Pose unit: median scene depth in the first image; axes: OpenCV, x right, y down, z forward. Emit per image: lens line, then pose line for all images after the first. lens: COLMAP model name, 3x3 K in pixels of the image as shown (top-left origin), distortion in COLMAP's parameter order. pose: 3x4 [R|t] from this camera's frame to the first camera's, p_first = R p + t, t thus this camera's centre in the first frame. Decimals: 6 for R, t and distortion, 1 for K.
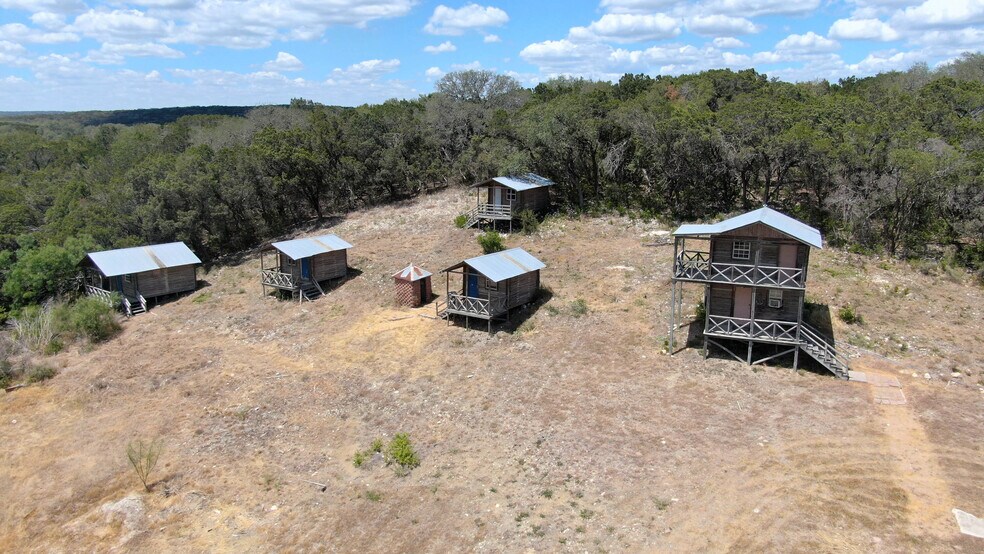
lens RADIAL K [[711.3, 0, 492.0], [0, 711.3, 277.0], [0, 0, 1]] dist [-0.018509, 0.004268]
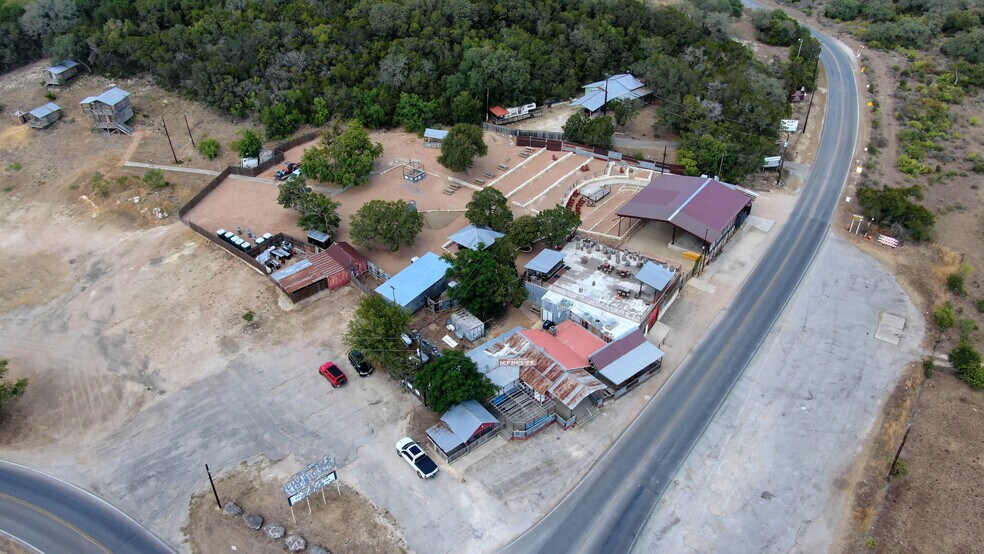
lens RADIAL K [[711.3, 0, 492.0], [0, 711.3, 277.0], [0, 0, 1]] dist [-0.018509, 0.004268]
pose [[0.952405, -0.178071, 0.247420, 1.041359], [0.069667, 0.917313, 0.392025, -0.445775], [-0.296769, -0.356130, 0.886058, -2.811999]]
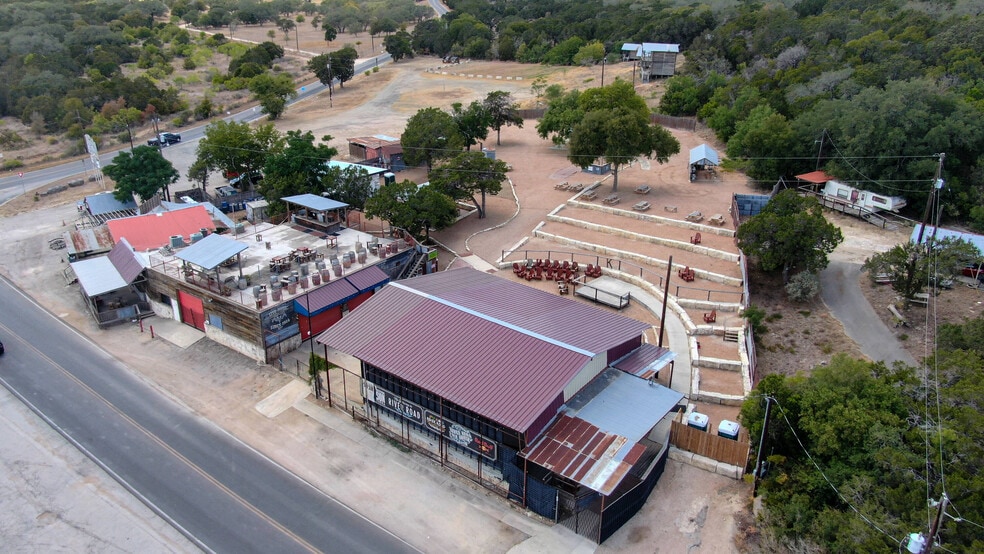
lens RADIAL K [[726.6, 0, 480.6], [0, 726.6, 278.1], [0, 0, 1]] dist [-0.011620, -0.001259]
pose [[0.267790, 0.391978, -0.880137, 3.455299], [-0.216765, 0.914592, 0.341370, -0.049189], [0.938777, 0.099367, 0.329885, -0.920198]]
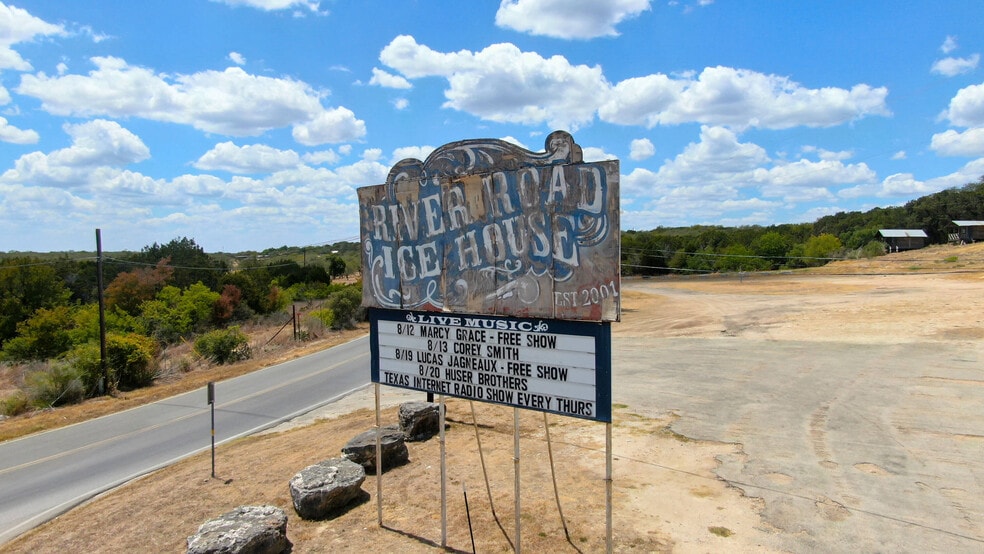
lens RADIAL K [[709.5, 0, 492.0], [0, 709.5, 277.0], [0, 0, 1]] dist [-0.018192, 0.004037]
pose [[0.446839, 0.024316, -0.894284, 1.221848], [-0.190791, 0.979223, -0.068705, 0.652095], [0.874033, 0.201322, 0.442195, -1.471063]]
